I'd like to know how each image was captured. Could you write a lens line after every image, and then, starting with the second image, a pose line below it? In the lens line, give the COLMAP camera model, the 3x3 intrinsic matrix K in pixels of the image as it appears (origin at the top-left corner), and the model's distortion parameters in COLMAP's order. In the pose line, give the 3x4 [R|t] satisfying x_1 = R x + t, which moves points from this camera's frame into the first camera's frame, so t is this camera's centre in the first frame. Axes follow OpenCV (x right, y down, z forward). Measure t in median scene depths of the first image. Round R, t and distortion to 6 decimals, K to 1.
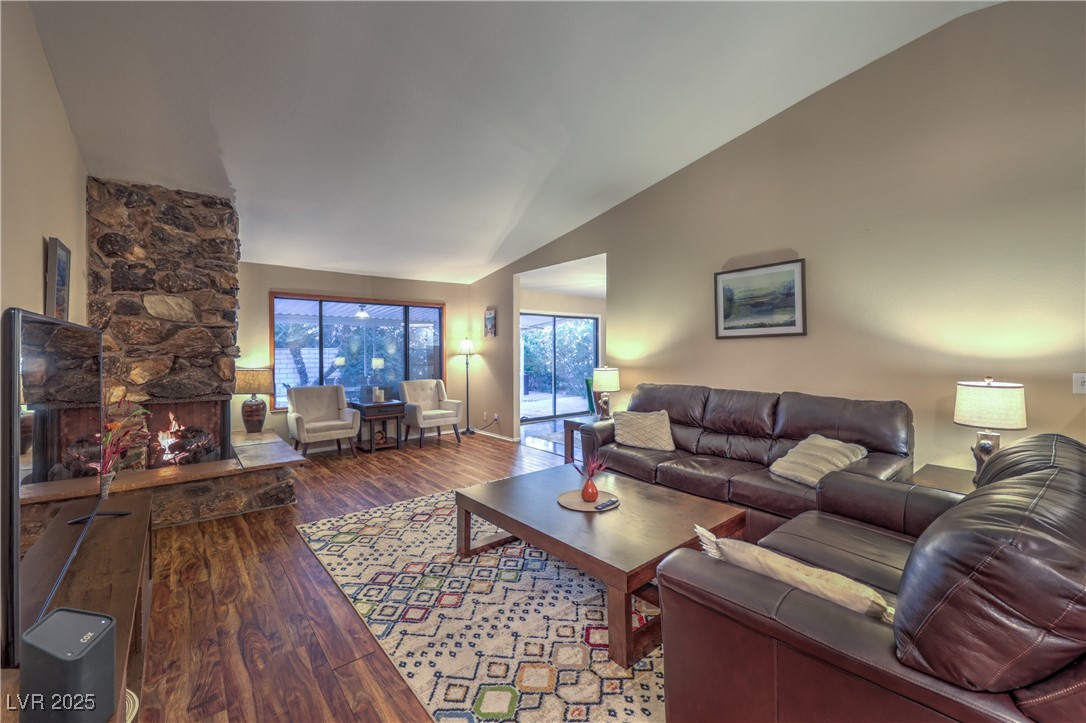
lens RADIAL K [[443.4, 0, 543.2], [0, 443.4, 347.4], [0, 0, 1]] dist [-0.001105, -0.000072]
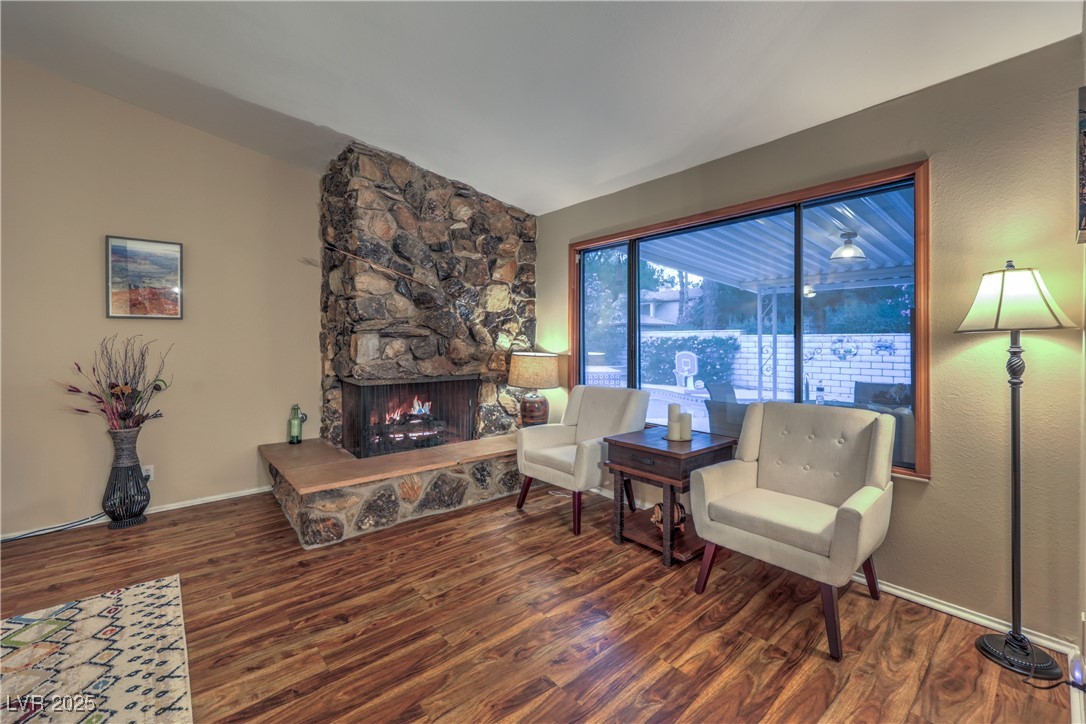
lens RADIAL K [[443.4, 0, 543.2], [0, 443.4, 347.9], [0, 0, 1]] dist [-0.001105, -0.000072]
pose [[0.017488, 0.018208, -0.999681, 0.130777], [0.003434, 0.999827, 0.018271, 0.038023], [0.999841, -0.003752, 0.017422, 1.498309]]
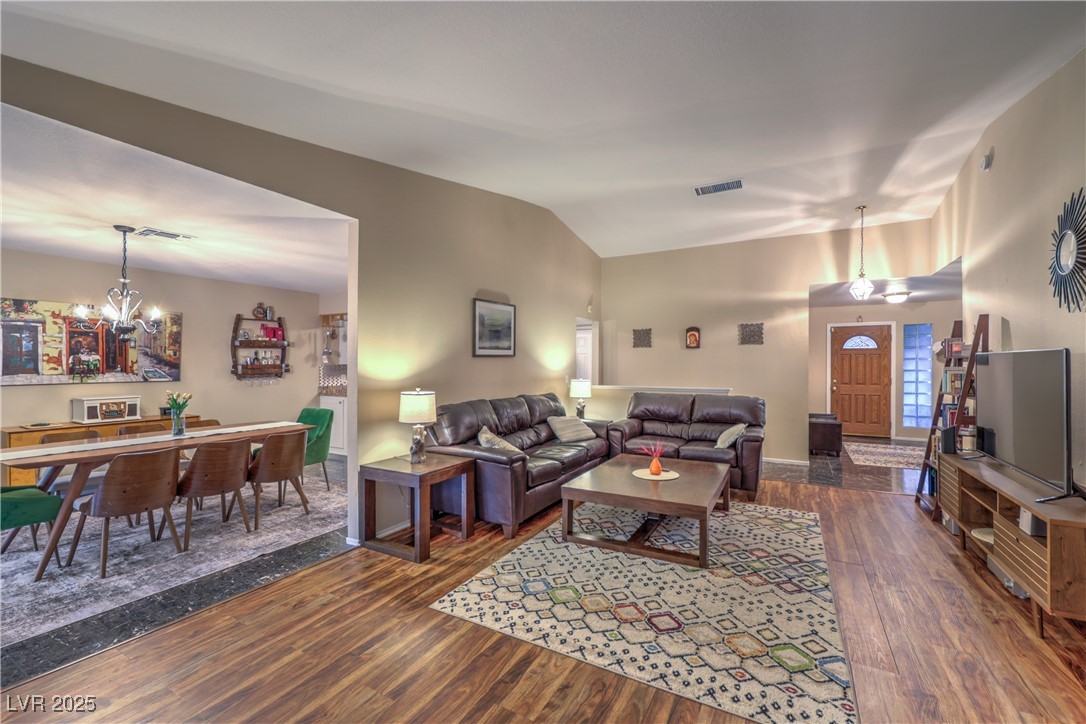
lens RADIAL K [[447.4, 0, 546.9], [0, 447.4, 366.9], [0, 0, 1]] dist [-0.001256, -0.000213]
pose [[-0.364595, 0.000364, 0.931166, -0.830603], [-0.003669, 0.999992, -0.001828, 0.008727], [-0.931159, -0.004083, -0.364590, 1.410004]]
